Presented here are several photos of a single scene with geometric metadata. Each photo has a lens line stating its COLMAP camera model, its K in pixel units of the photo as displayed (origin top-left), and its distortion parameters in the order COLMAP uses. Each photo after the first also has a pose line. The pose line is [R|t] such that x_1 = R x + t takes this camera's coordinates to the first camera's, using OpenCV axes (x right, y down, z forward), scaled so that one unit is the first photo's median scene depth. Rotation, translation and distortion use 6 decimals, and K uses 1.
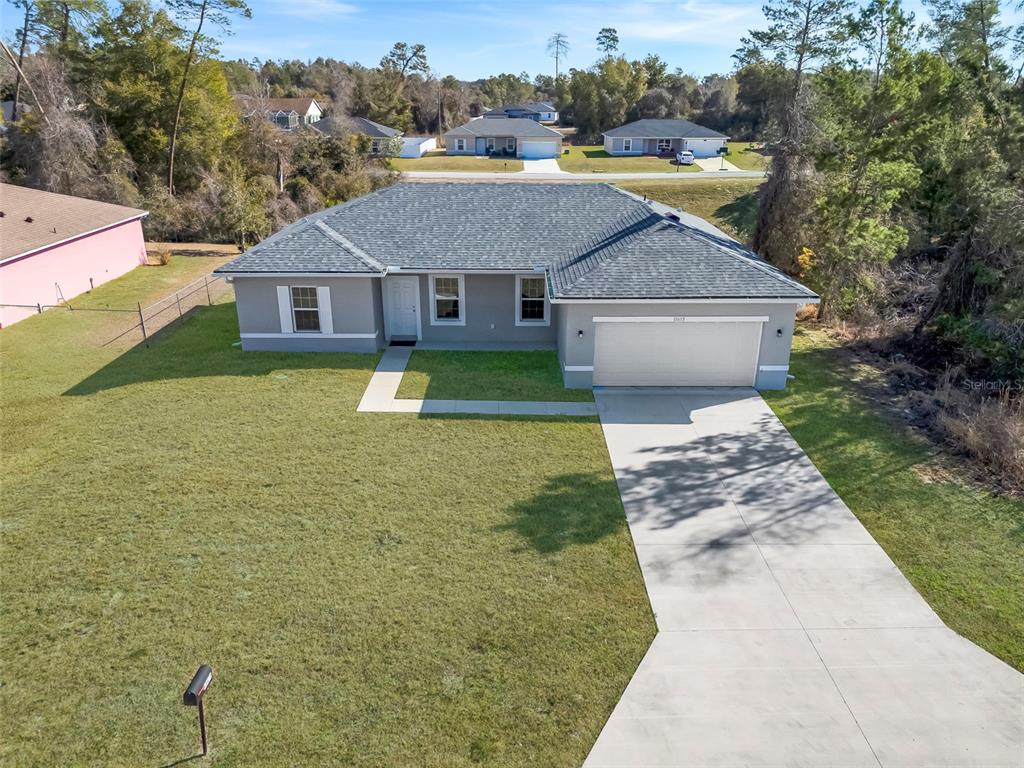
lens RADIAL K [[755.5, 0, 516.0], [0, 755.5, 382.8], [0, 0, 1]] dist [0.053845, -0.036198]
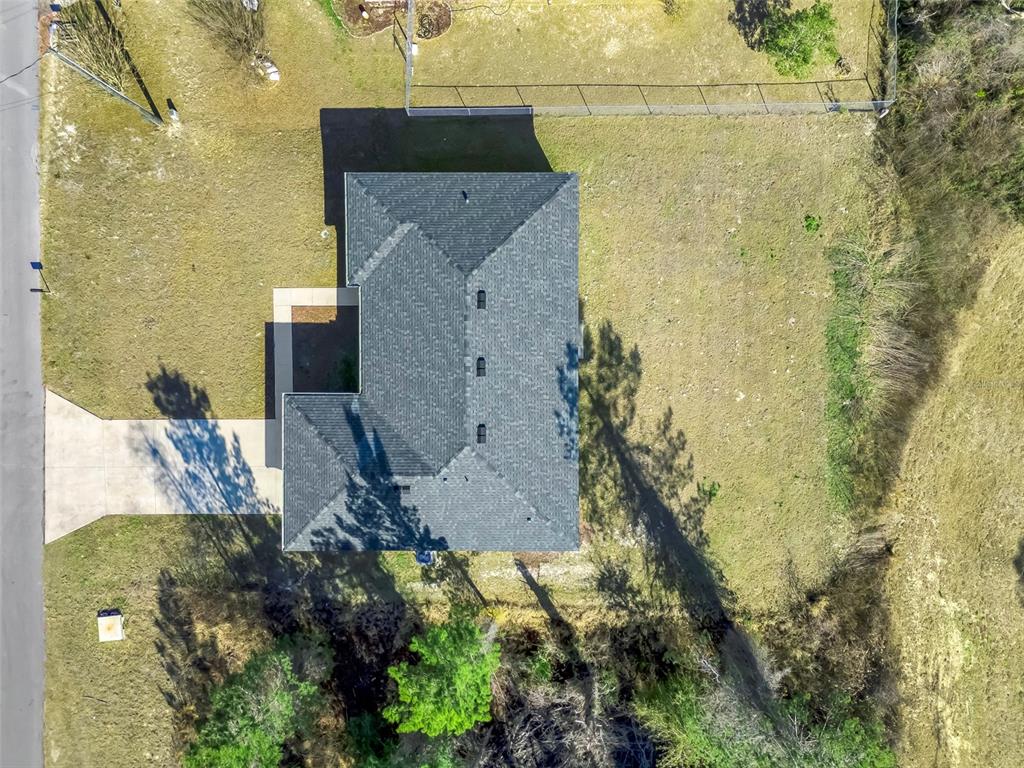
lens RADIAL K [[755.5, 0, 512.1], [0, 755.5, 384.2], [0, 0, 1]] dist [0.053845, -0.036198]
pose [[-0.003007, 0.999962, 0.008234, 0.006728], [-0.341555, -0.008766, 0.939821, -2.052781], [0.939857, 0.000014, 0.341568, 0.975747]]
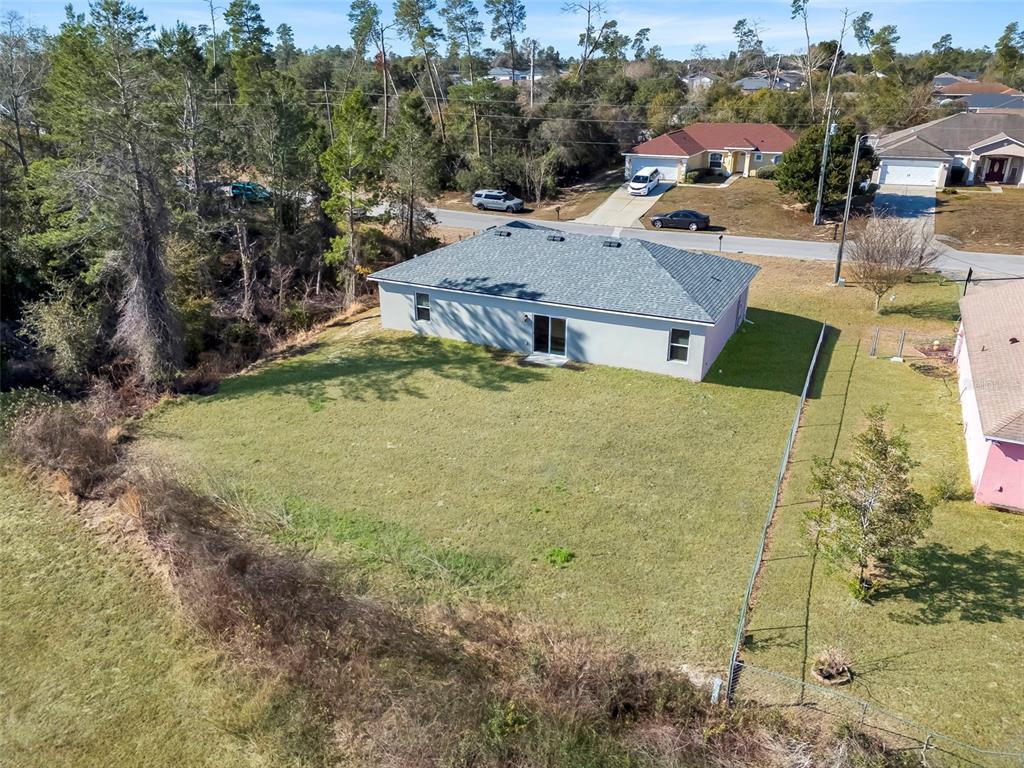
lens RADIAL K [[755.5, 0, 510.8], [0, 755.5, 386.8], [0, 0, 1]] dist [0.053845, -0.036198]
pose [[-0.893470, -0.164615, 0.417868, -0.856283], [0.168131, 0.740161, 0.651072, -1.371356], [-0.416466, 0.651969, -0.633634, 3.192360]]
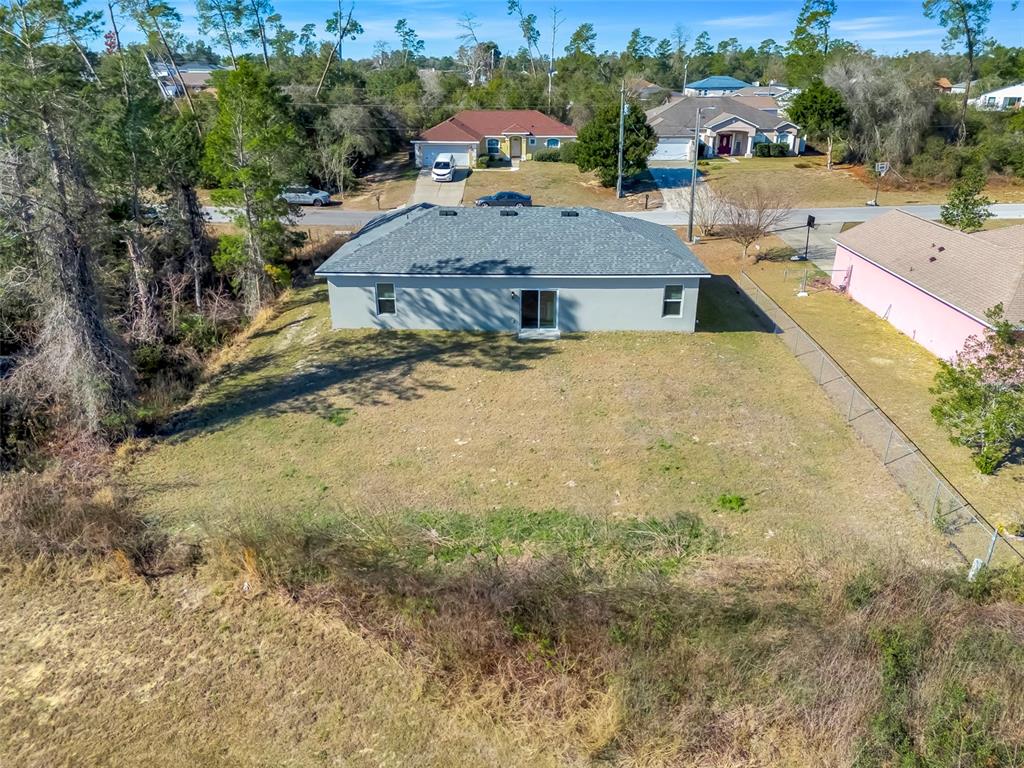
lens RADIAL K [[755.5, 0, 513.7], [0, 755.5, 388.7], [0, 0, 1]] dist [0.053845, -0.036198]
pose [[-0.999654, -0.003201, 0.026104, -0.088084], [0.015687, 0.724064, 0.689554, -1.356856], [-0.021108, 0.689725, -0.723764, 3.353998]]
